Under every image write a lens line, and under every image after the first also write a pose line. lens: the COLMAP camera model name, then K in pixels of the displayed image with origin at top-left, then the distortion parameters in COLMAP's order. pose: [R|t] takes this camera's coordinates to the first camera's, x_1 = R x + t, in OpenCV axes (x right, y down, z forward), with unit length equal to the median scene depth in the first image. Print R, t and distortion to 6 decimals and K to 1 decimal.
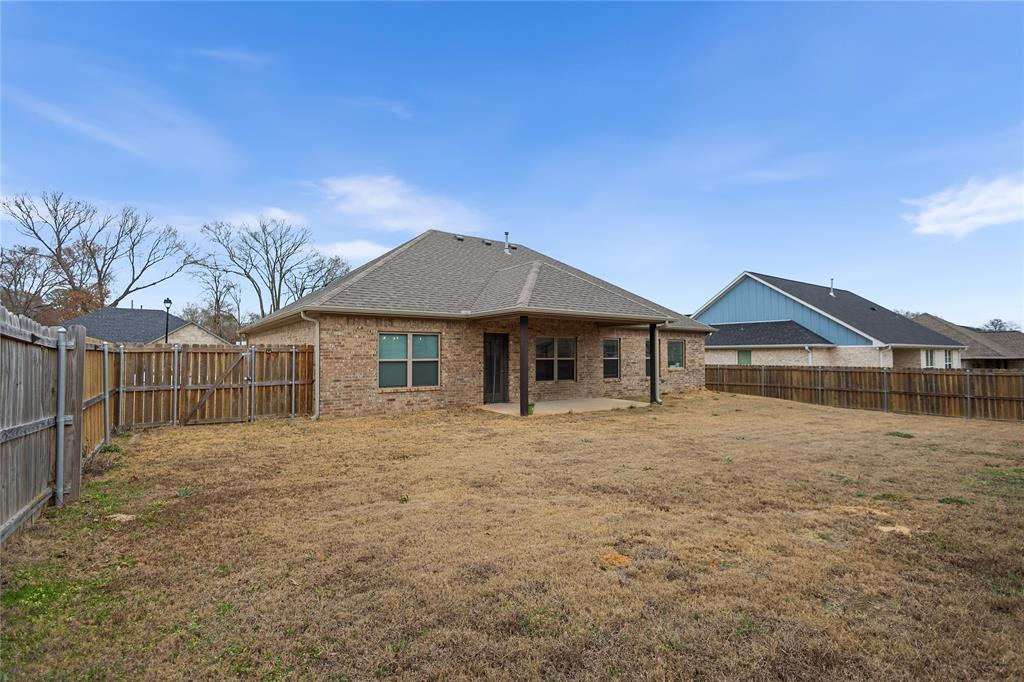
lens RADIAL K [[481.9, 0, 512.0], [0, 481.9, 341.0], [0, 0, 1]] dist [0.005515, 0.000922]
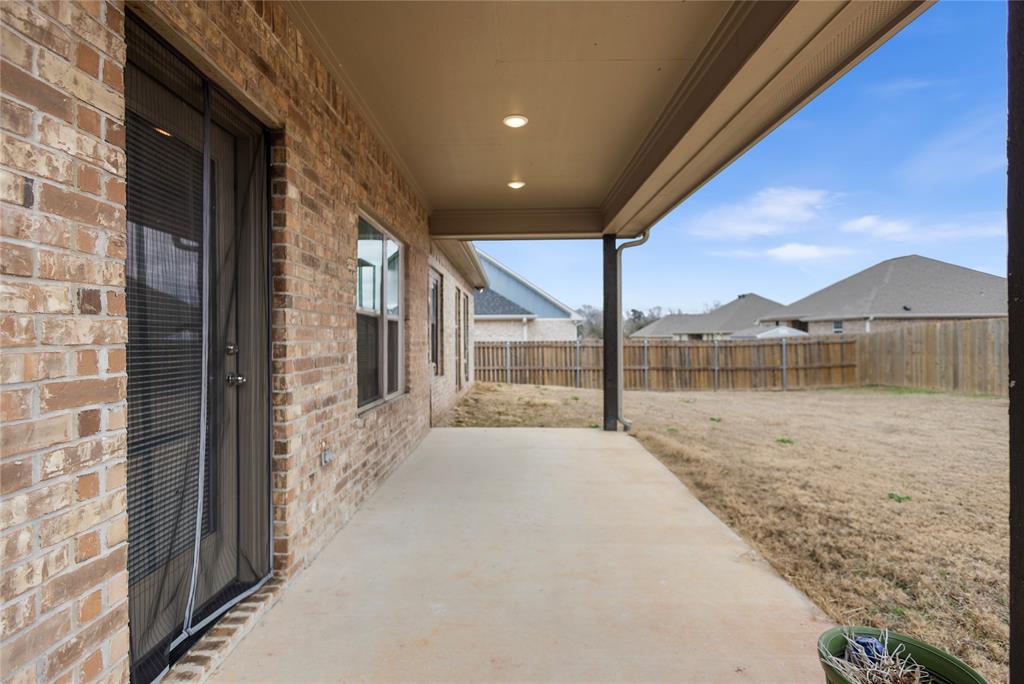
lens RADIAL K [[481.9, 0, 512.0], [0, 481.9, 342.0], [0, 0, 1]] dist [0.005515, 0.000922]
pose [[0.598686, -0.011810, 0.800896, -0.085882], [-0.017946, 0.999443, 0.028153, 0.046580], [-0.800782, -0.031228, 0.598141, 0.847478]]
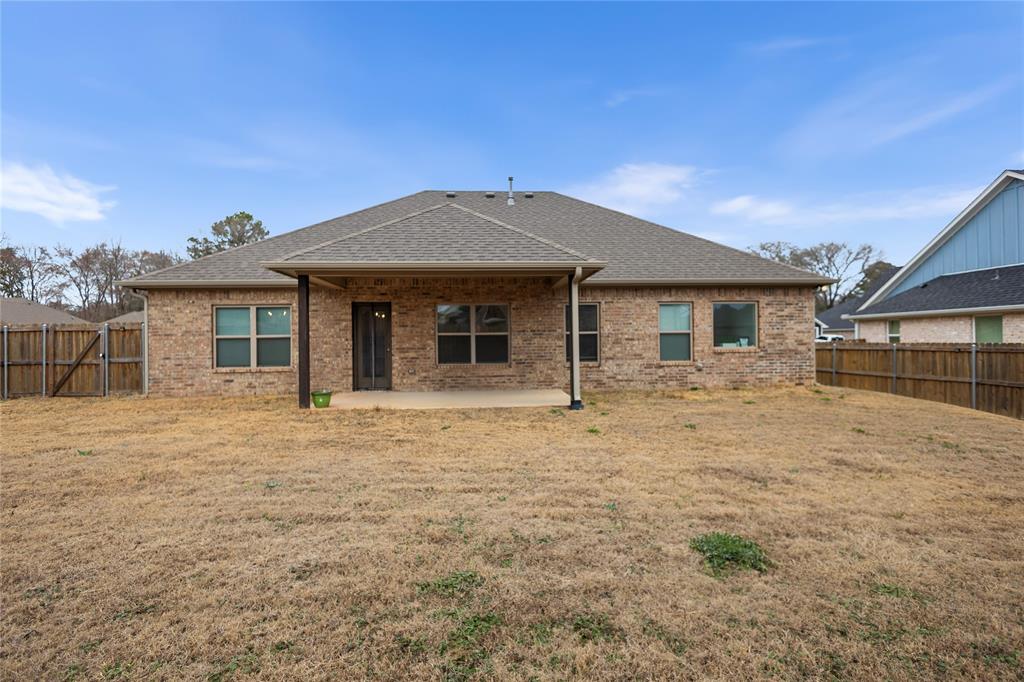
lens RADIAL K [[473.0, 0, 512.0], [0, 473.0, 341.0], [0, 0, 1]] dist [0.004795, 0.000508]
pose [[0.841213, -0.007605, -0.540651, 0.569710], [0.026744, 0.999262, 0.027556, 0.031637], [0.540043, -0.037639, 0.840796, 0.460231]]
